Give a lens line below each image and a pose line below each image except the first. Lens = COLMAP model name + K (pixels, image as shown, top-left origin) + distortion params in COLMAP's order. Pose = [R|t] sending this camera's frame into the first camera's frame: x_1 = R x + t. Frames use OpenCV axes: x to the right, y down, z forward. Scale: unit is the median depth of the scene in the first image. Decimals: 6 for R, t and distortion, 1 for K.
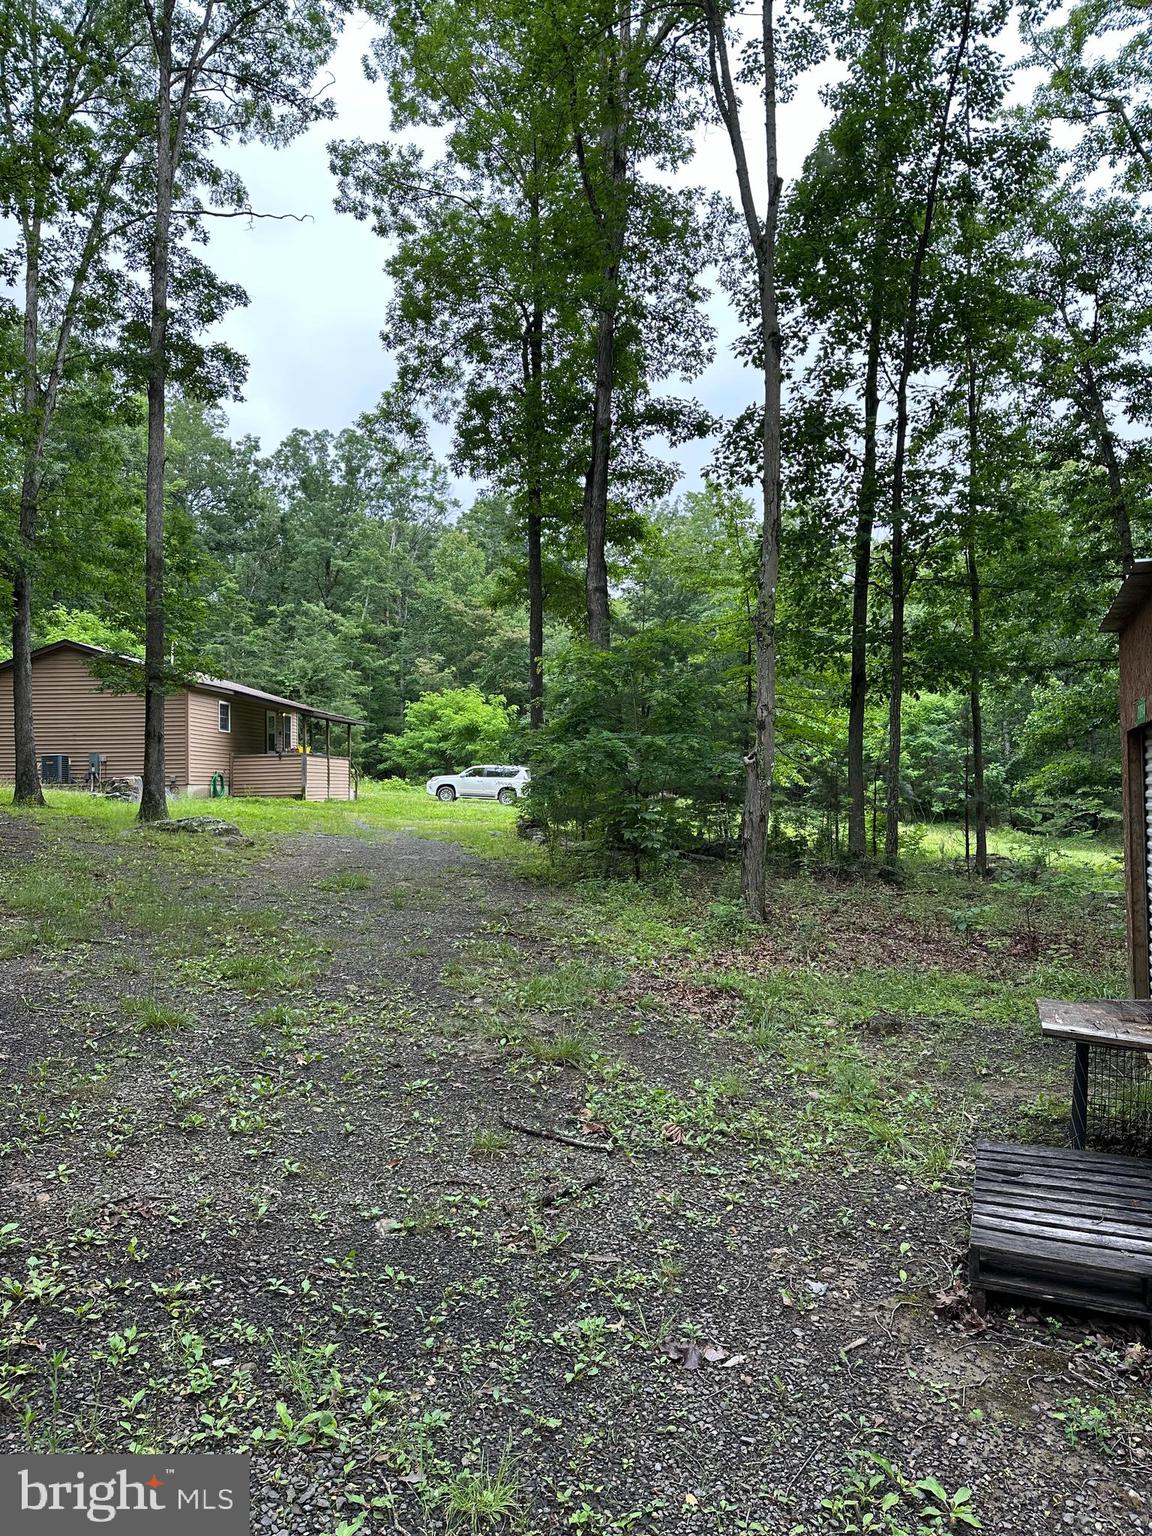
lens RADIAL K [[1088.9, 0, 566.0], [0, 1088.9, 770.5], [0, 0, 1]] dist [0.064531, -0.069282]
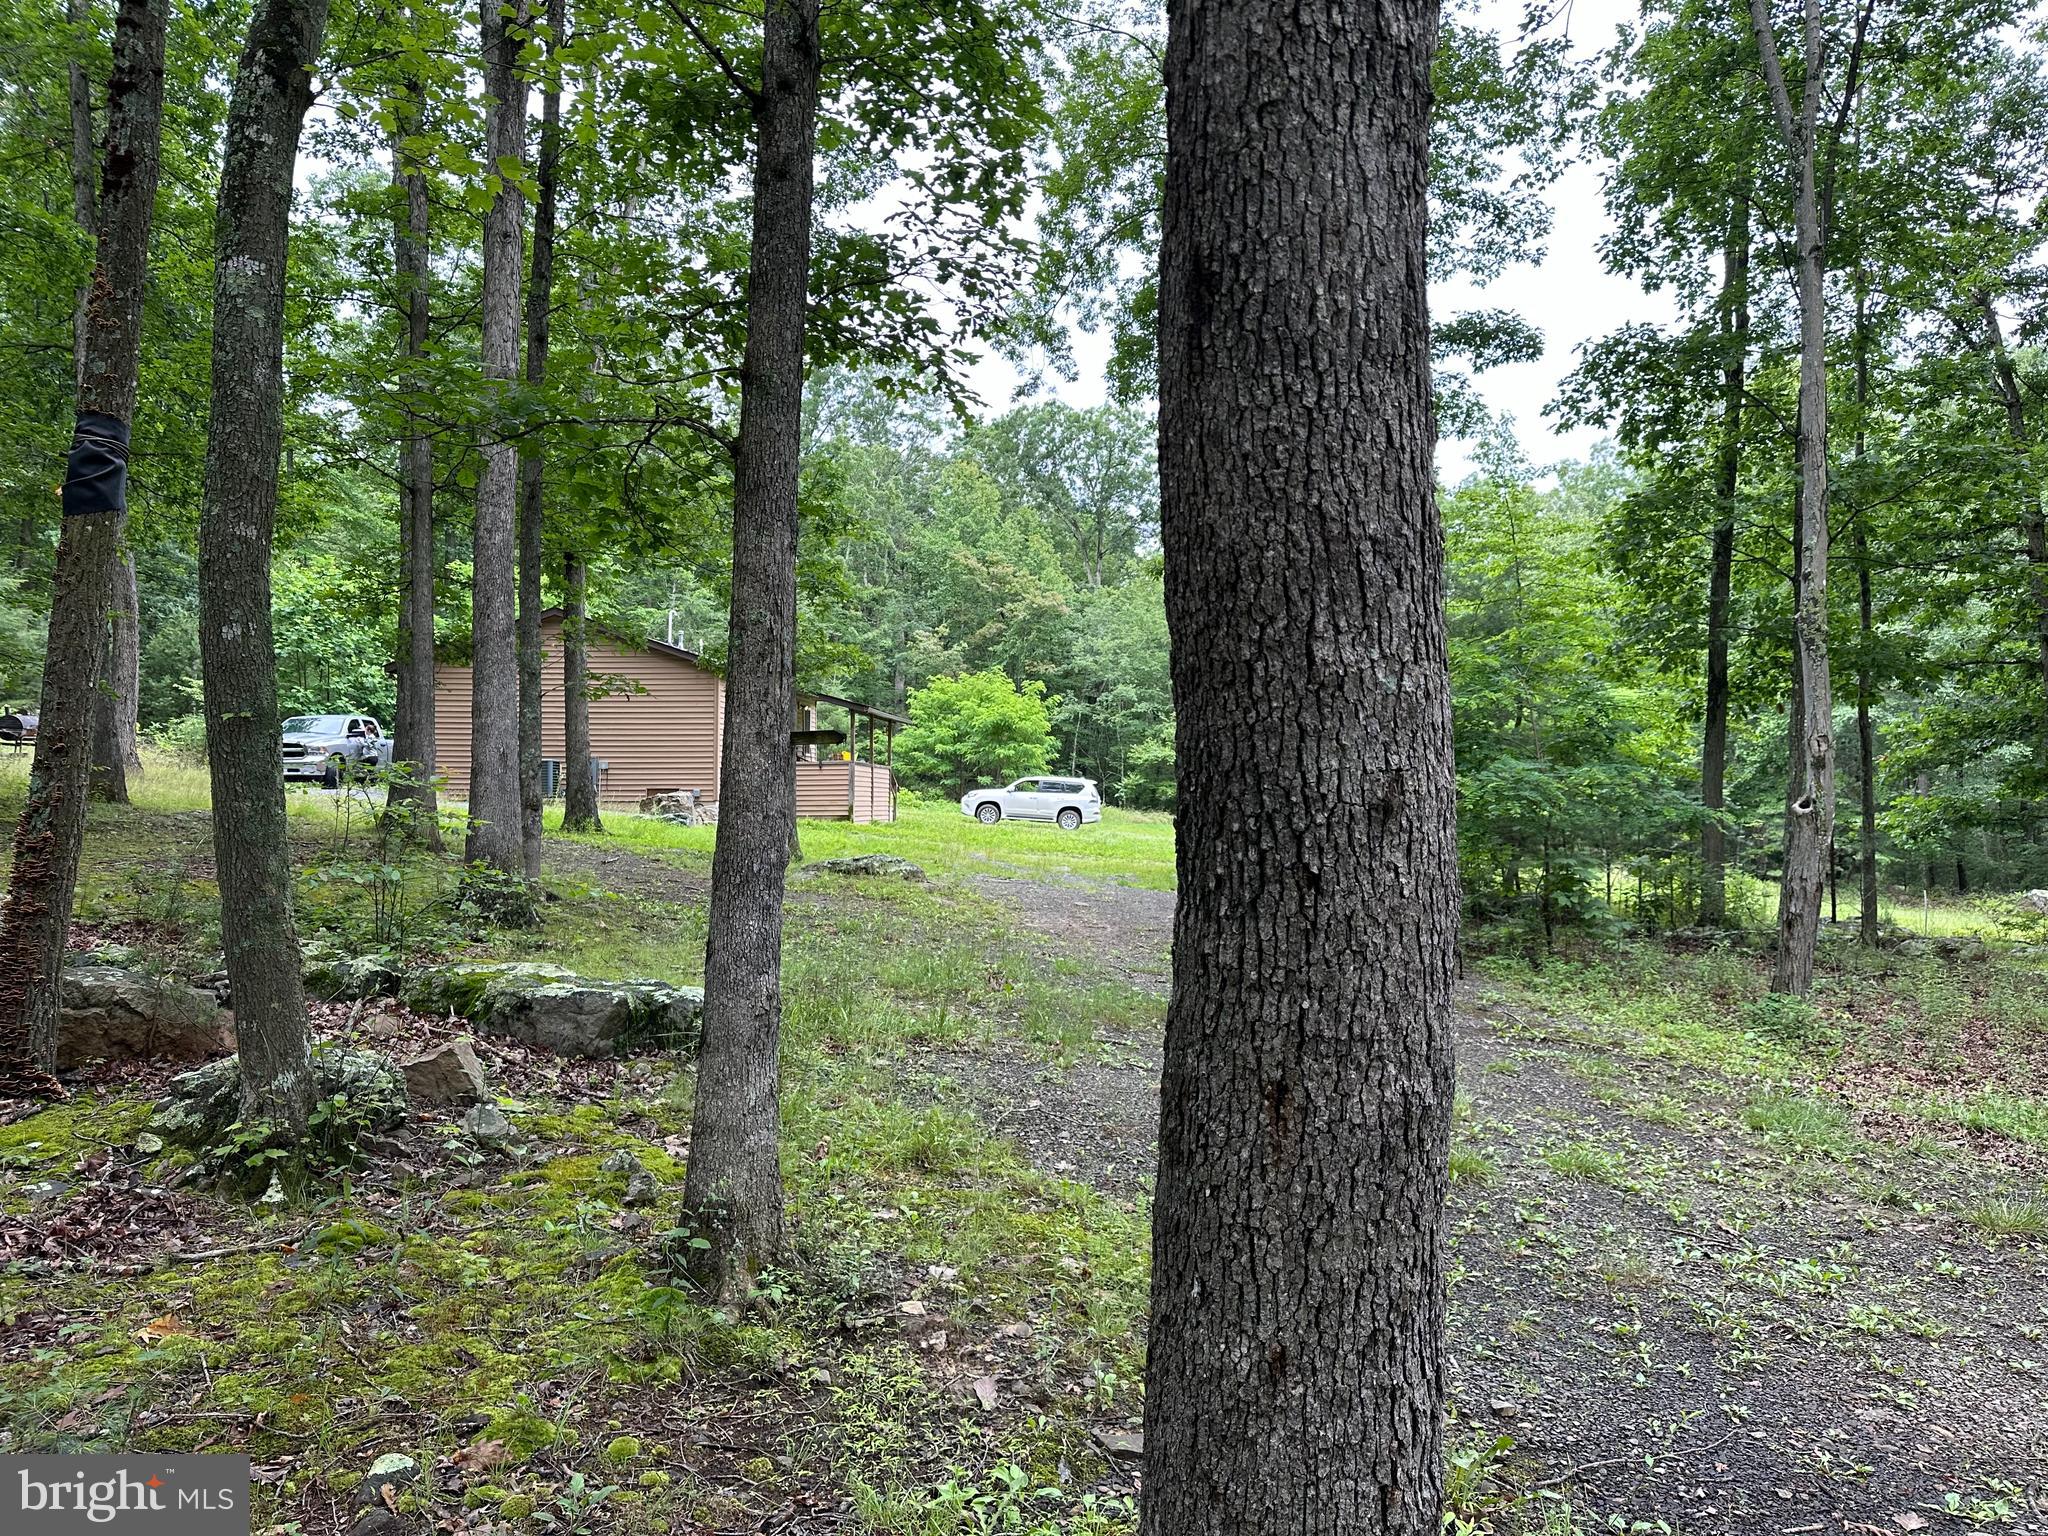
lens RADIAL K [[1451.8, 0, 1009.1], [0, 1451.8, 772.7], [0, 0, 1]] dist [0.064531, -0.069282]
pose [[0.999877, 0.014956, -0.004756, -0.124494], [-0.014963, 0.999887, -0.001311, -0.007893], [0.004736, 0.001382, 0.999988, -0.007710]]
